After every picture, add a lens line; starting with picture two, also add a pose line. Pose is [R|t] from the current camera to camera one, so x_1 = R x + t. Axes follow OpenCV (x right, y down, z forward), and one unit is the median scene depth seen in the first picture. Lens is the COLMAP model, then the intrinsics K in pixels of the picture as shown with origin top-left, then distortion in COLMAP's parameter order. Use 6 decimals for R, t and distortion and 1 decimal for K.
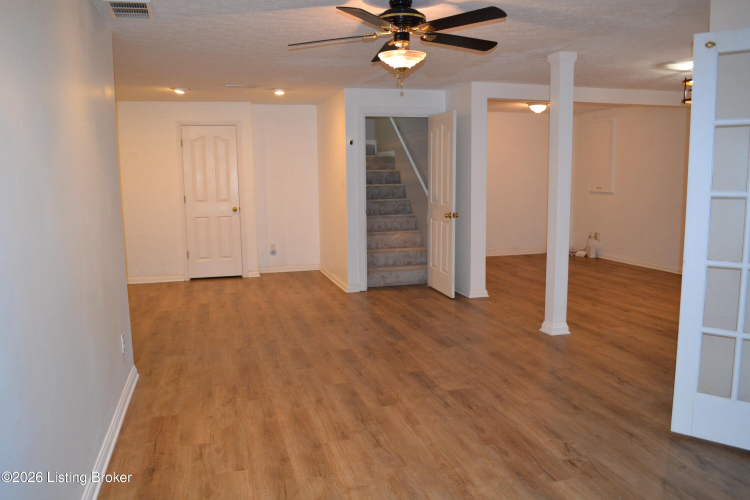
lens RADIAL K [[601.6, 0, 377.6], [0, 601.6, 263.8], [0, 0, 1]] dist [-0.087963, 0.020796]
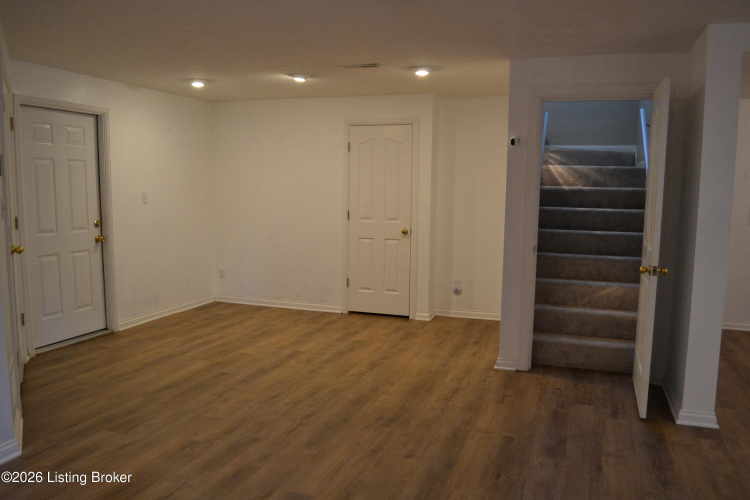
lens RADIAL K [[601.6, 0, 377.6], [0, 601.6, 263.8], [0, 0, 1]] dist [-0.087963, 0.020796]
pose [[0.825052, 0.095328, -0.556958, 0.334519], [-0.109978, 0.993908, 0.007198, -0.097646], [0.554251, 0.055314, 0.830510, 0.632069]]
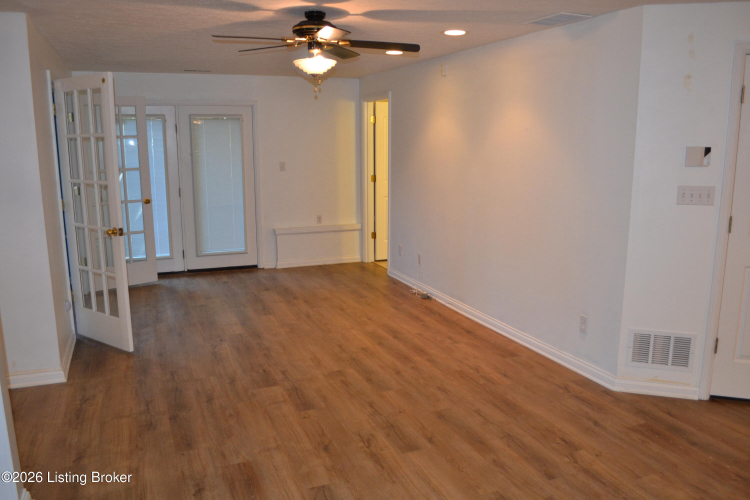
lens RADIAL K [[601.6, 0, 377.6], [0, 601.6, 263.8], [0, 0, 1]] dist [-0.087963, 0.020796]
pose [[-0.992903, 0.036368, -0.113228, 0.051305], [-0.004976, 0.938558, 0.345086, -0.302116], [0.118821, 0.343201, -0.931716, 1.722456]]
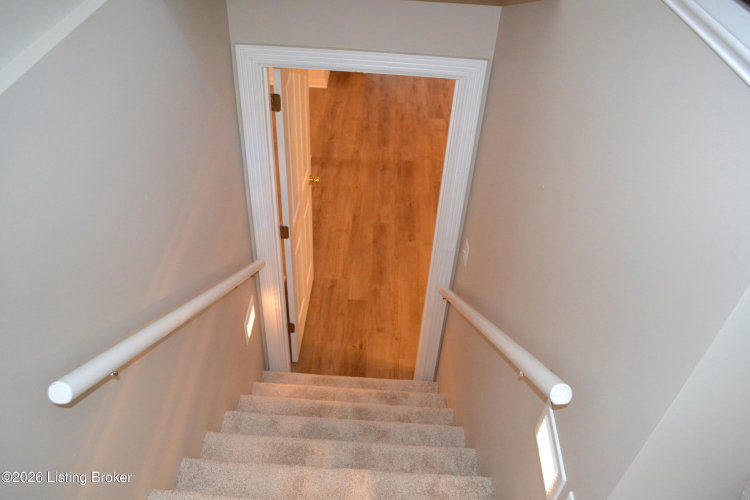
lens RADIAL K [[601.6, 0, 377.6], [0, 601.6, 263.8], [0, 0, 1]] dist [-0.087963, 0.020796]
pose [[-0.954146, -0.226169, 0.196092, -0.117890], [0.004508, 0.644149, 0.764886, -0.740372], [-0.299306, 0.730698, -0.613593, 2.171625]]
